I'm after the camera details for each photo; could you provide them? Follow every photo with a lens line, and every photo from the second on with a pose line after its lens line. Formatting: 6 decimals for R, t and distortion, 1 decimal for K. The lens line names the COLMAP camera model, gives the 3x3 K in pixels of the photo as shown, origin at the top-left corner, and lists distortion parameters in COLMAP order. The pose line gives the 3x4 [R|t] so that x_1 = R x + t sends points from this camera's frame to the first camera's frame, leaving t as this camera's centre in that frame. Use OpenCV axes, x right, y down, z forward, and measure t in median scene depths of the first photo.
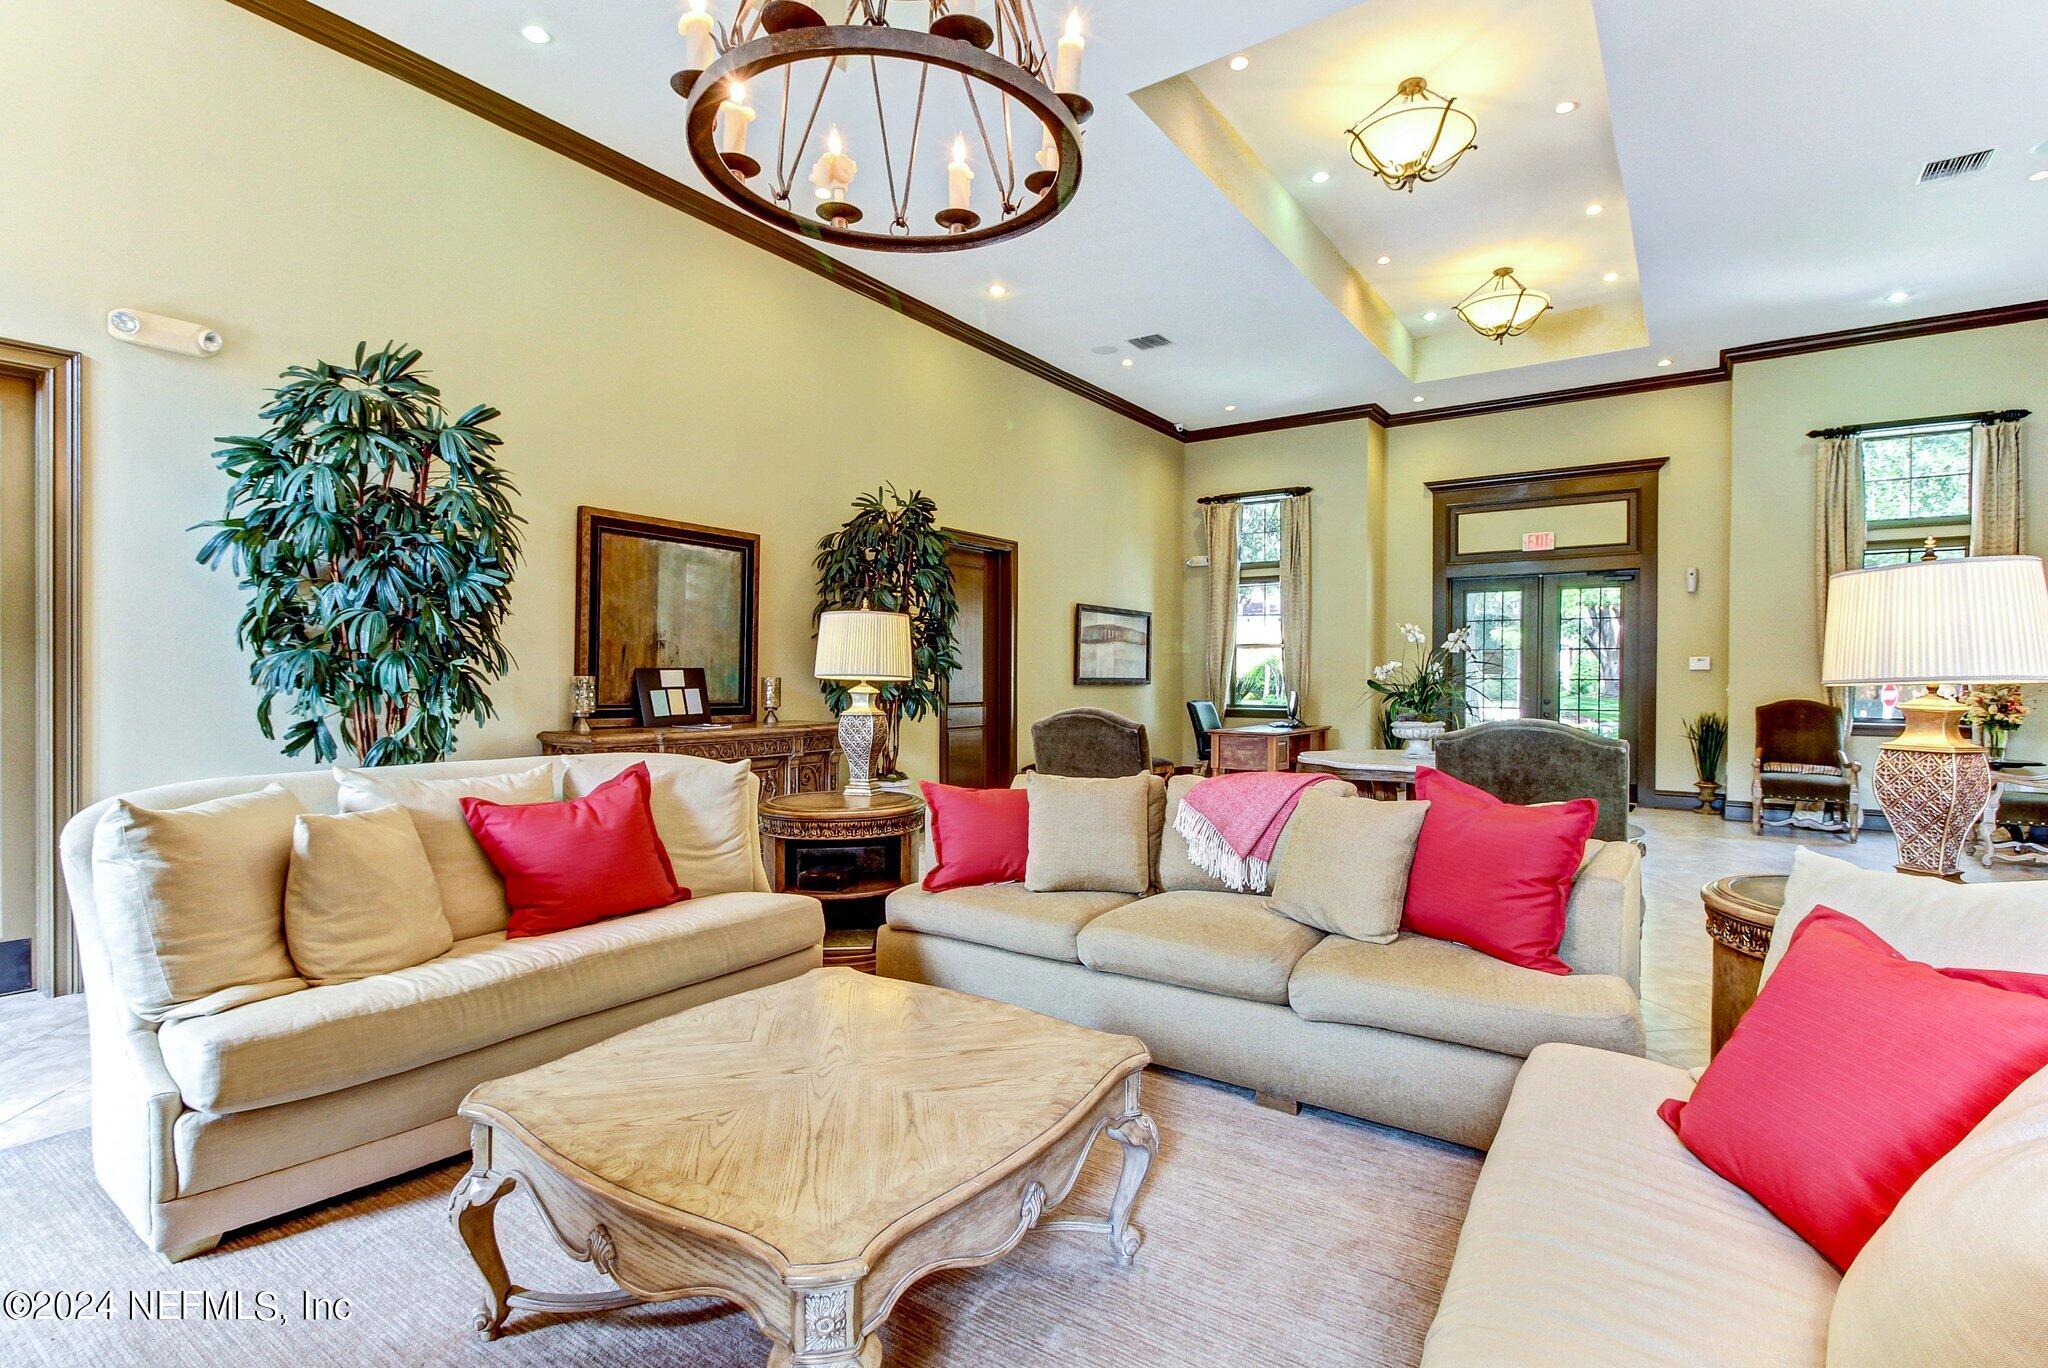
lens RADIAL K [[967.0, 0, 1024.0], [0, 967.0, 684.0], [0, 0, 1]] dist [0.025535, -0.000135]
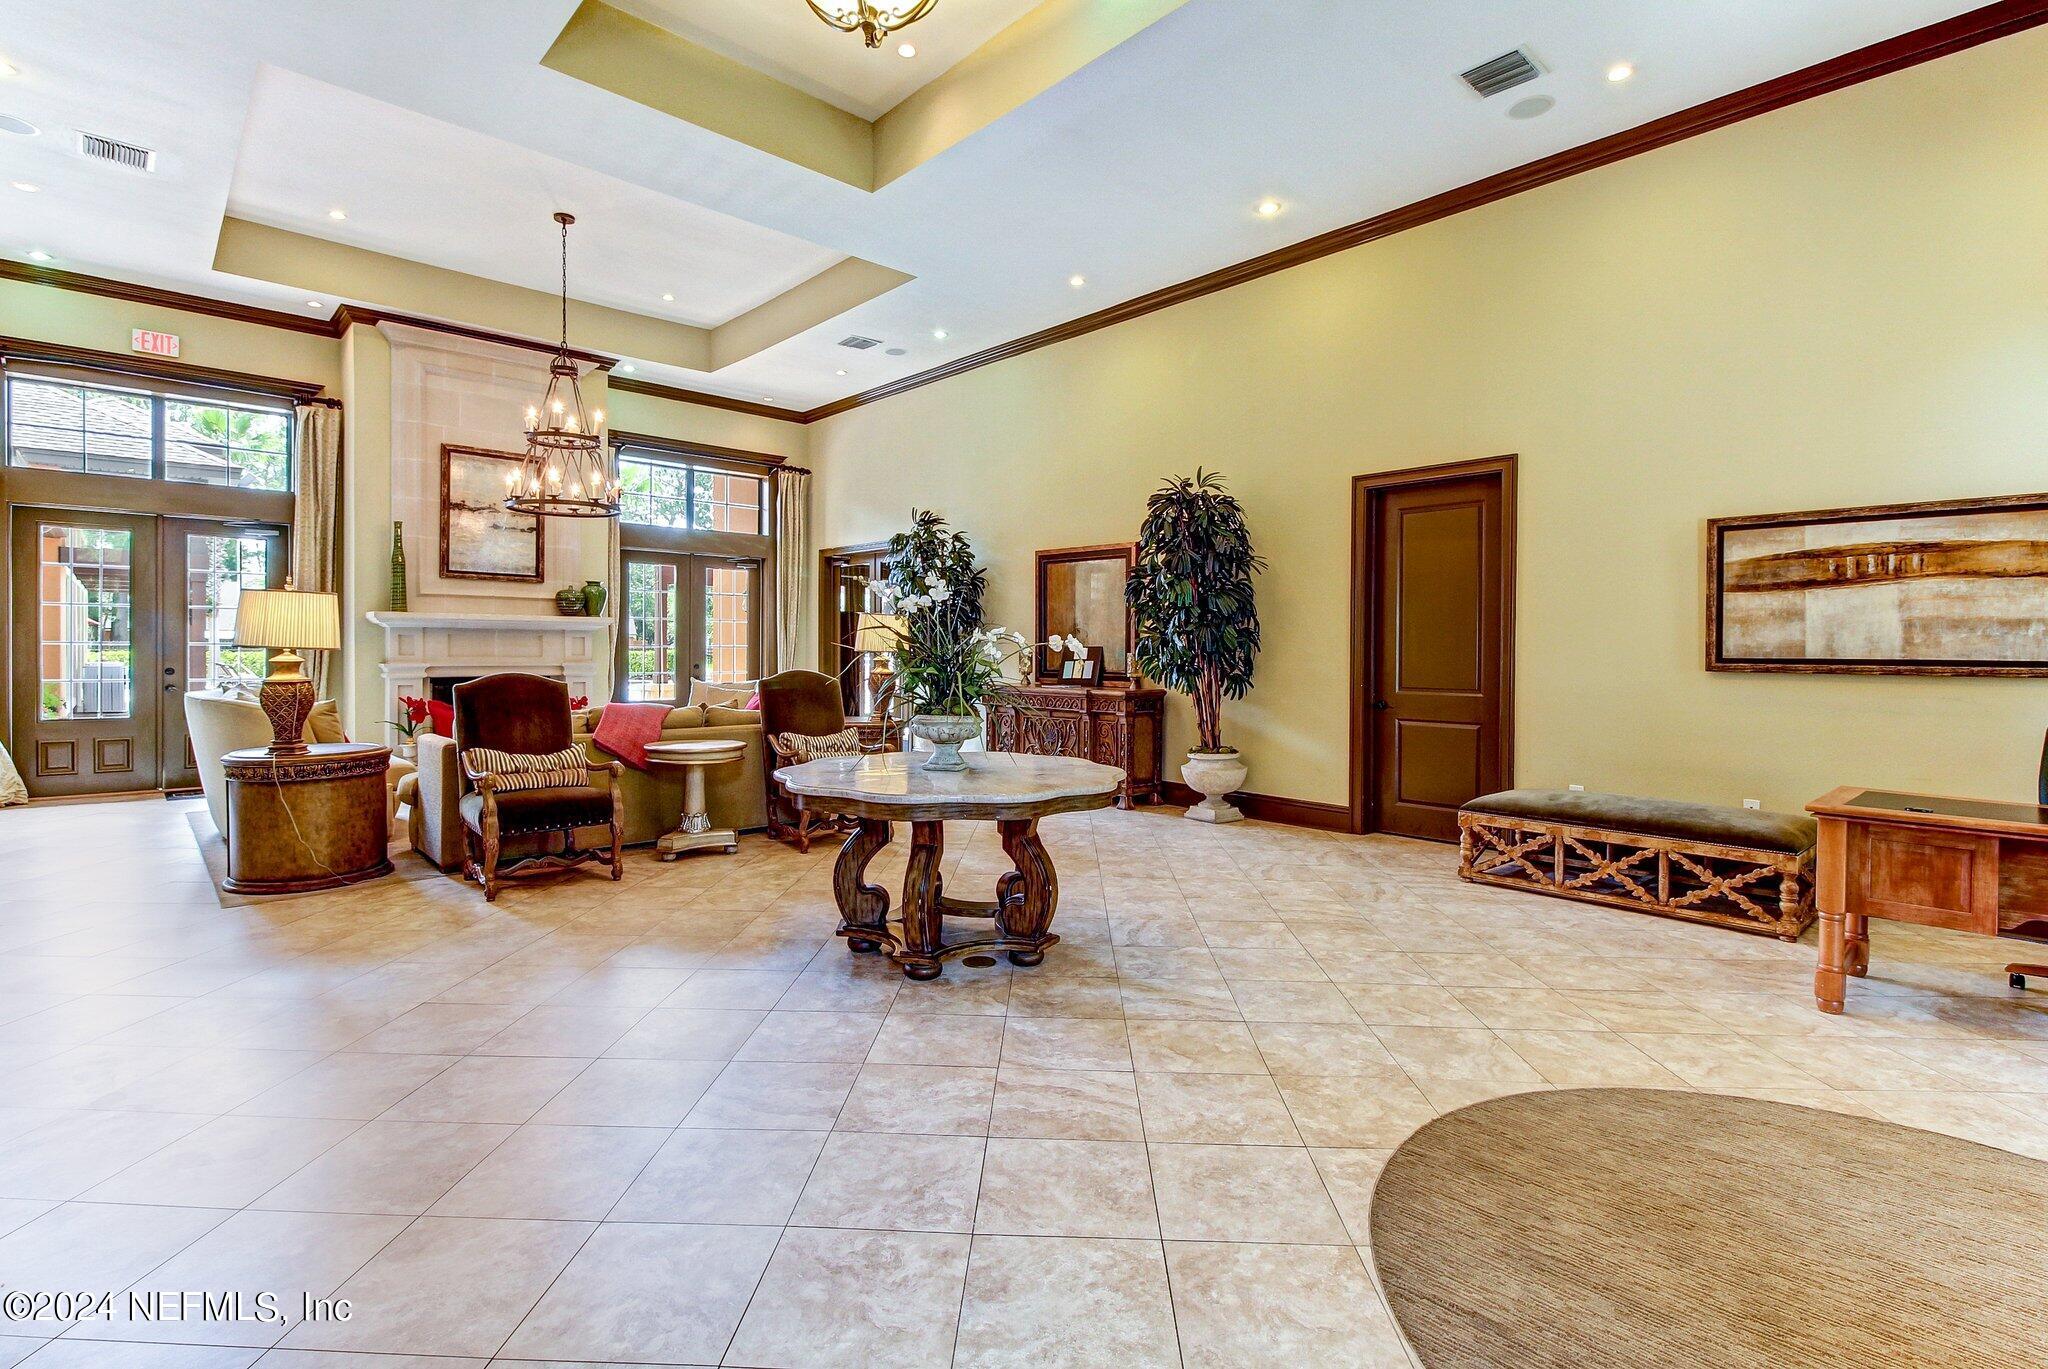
lens RADIAL K [[960.3, 0, 1027.8], [0, 960.3, 652.3], [0, 0, 1]] dist [0.001557, 0.000130]
pose [[-0.206058, -0.002010, -0.978538, 1.028976], [-0.015187, 0.999884, 0.001144, -0.008431], [0.978422, 0.015097, -0.206065, 1.171293]]
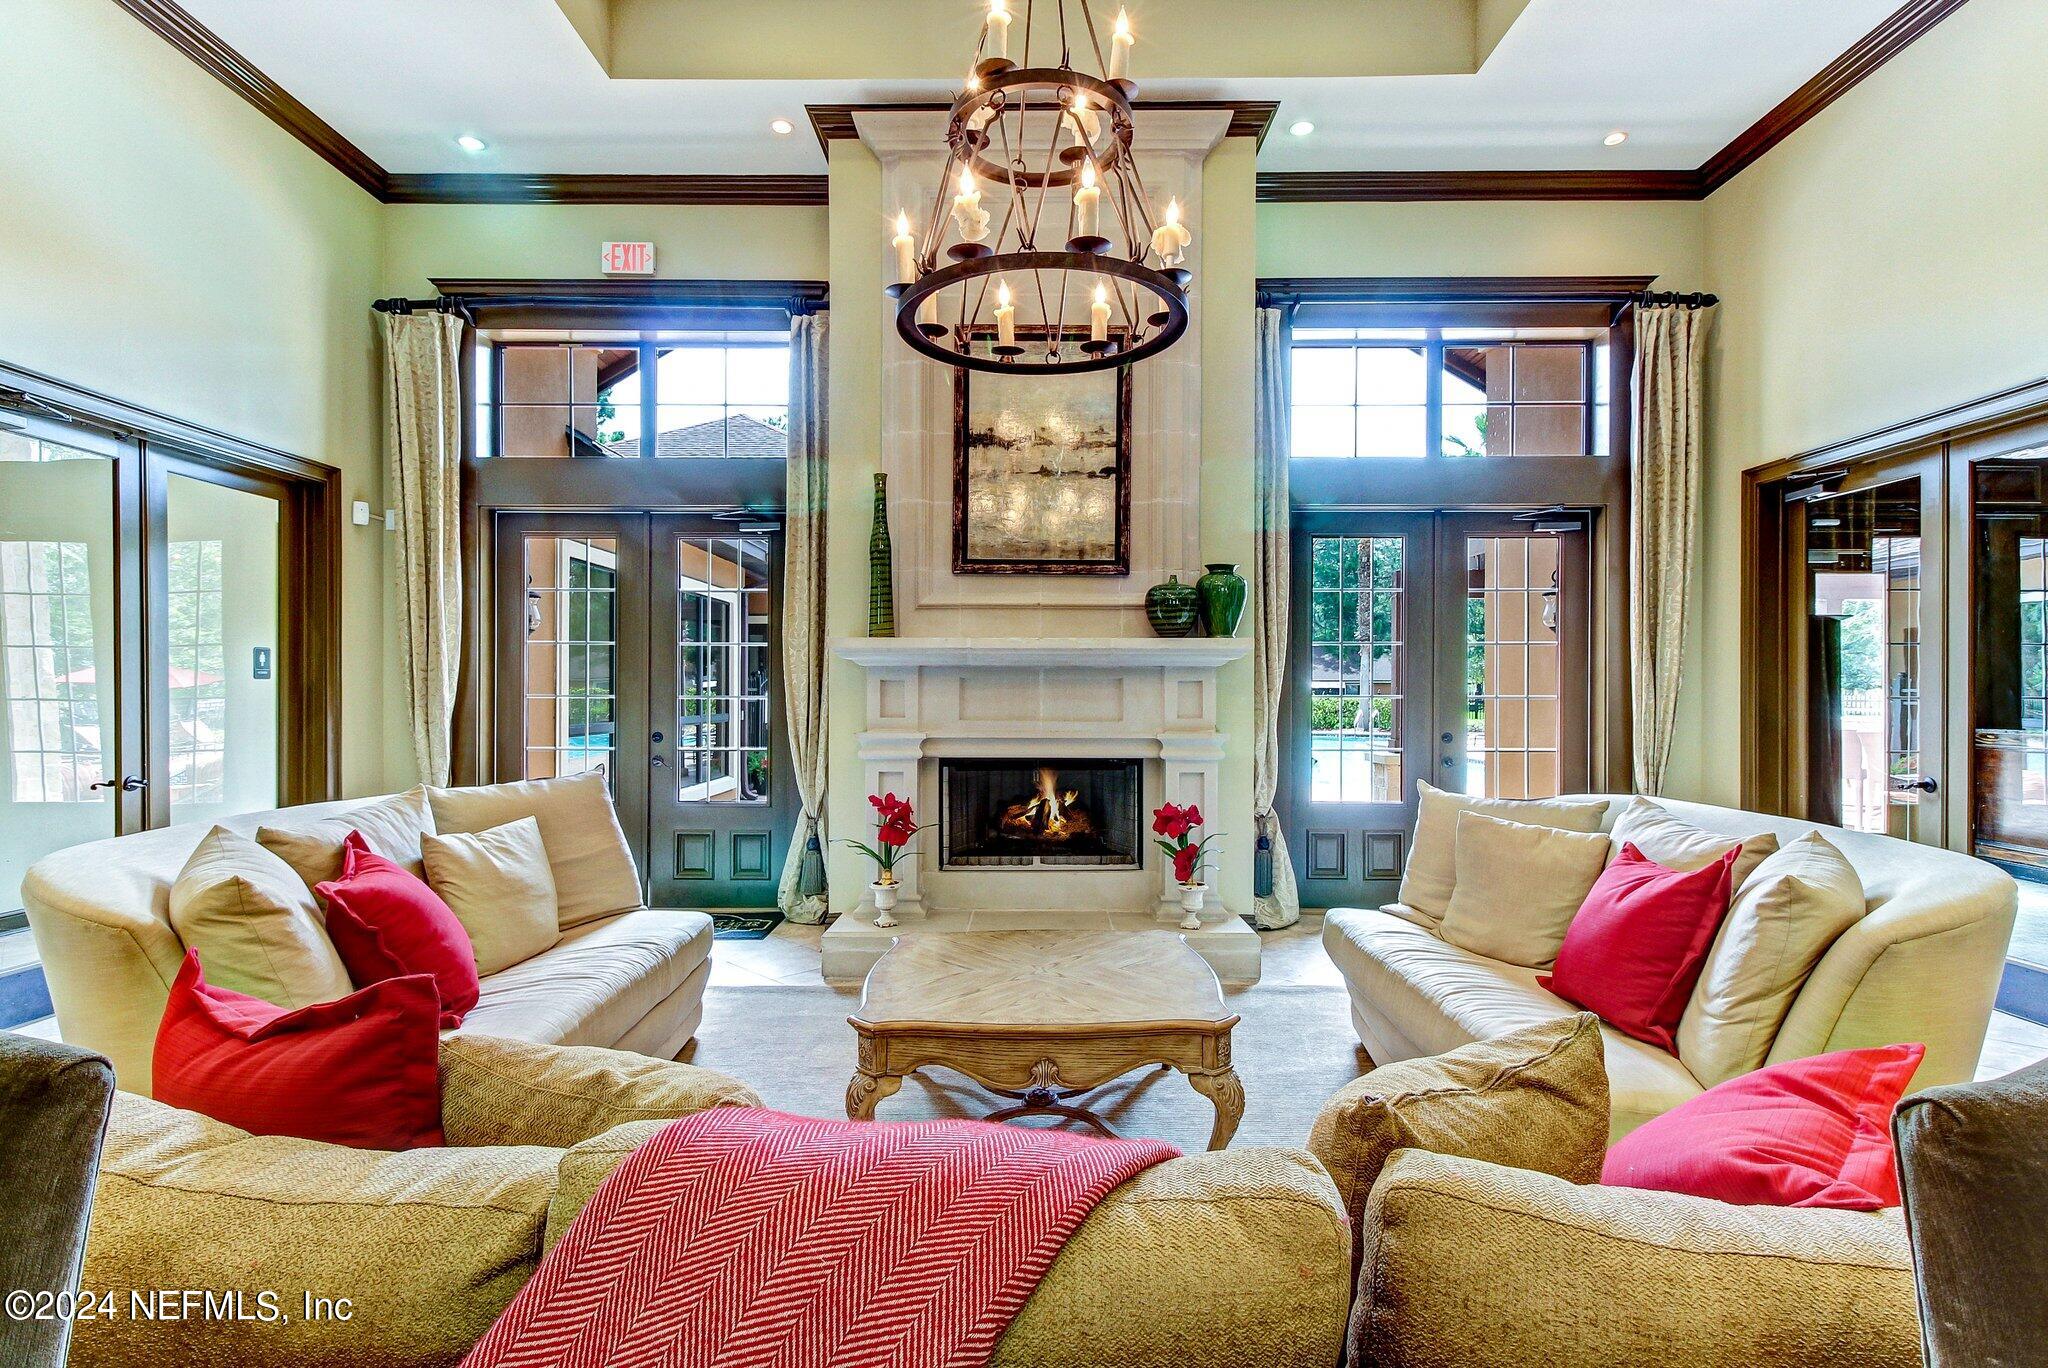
lens RADIAL K [[967.0, 0, 1024.0], [0, 967.0, 684.0], [0, 0, 1]] dist [0.025535, -0.000135]
pose [[-0.819722, -0.010237, -0.572670, 0.214795], [-0.009492, 0.999946, -0.004287, -0.012545], [0.572683, 0.001922, -0.819775, 0.695848]]
